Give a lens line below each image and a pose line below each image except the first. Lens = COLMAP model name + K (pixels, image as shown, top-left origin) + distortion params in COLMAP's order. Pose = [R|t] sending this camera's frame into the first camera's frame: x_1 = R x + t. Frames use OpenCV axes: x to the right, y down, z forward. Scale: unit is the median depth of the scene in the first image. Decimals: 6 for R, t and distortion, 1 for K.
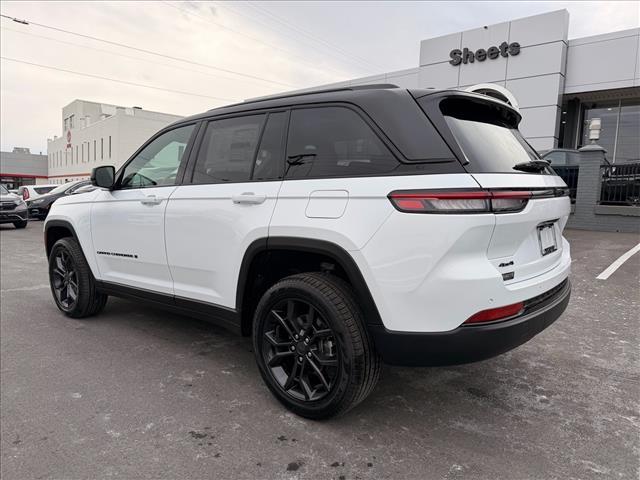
lens RADIAL K [[457.9, 0, 320.0], [0, 457.9, 240.0], [0, 0, 1]] dist [-0.005188, -0.002187]
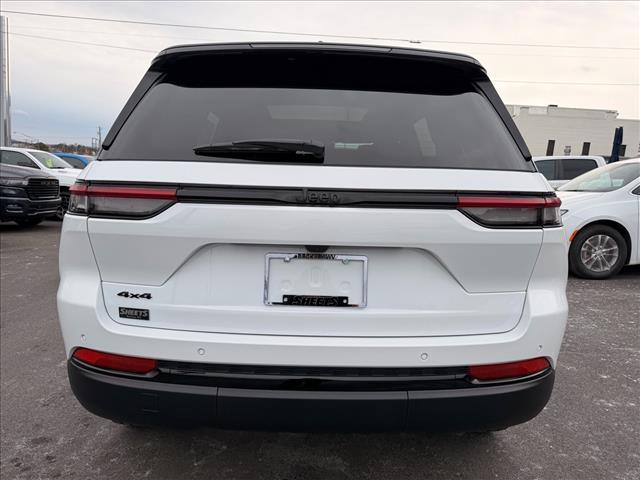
lens RADIAL K [[451.6, 0, 320.0], [0, 451.6, 240.0], [0, 0, 1]] dist [0.010208, 0.004150]
pose [[0.615252, 0.109489, -0.780690, 1.051252], [-0.111070, 0.992469, 0.051657, -0.089449], [0.780467, 0.054929, 0.622779, 0.771707]]
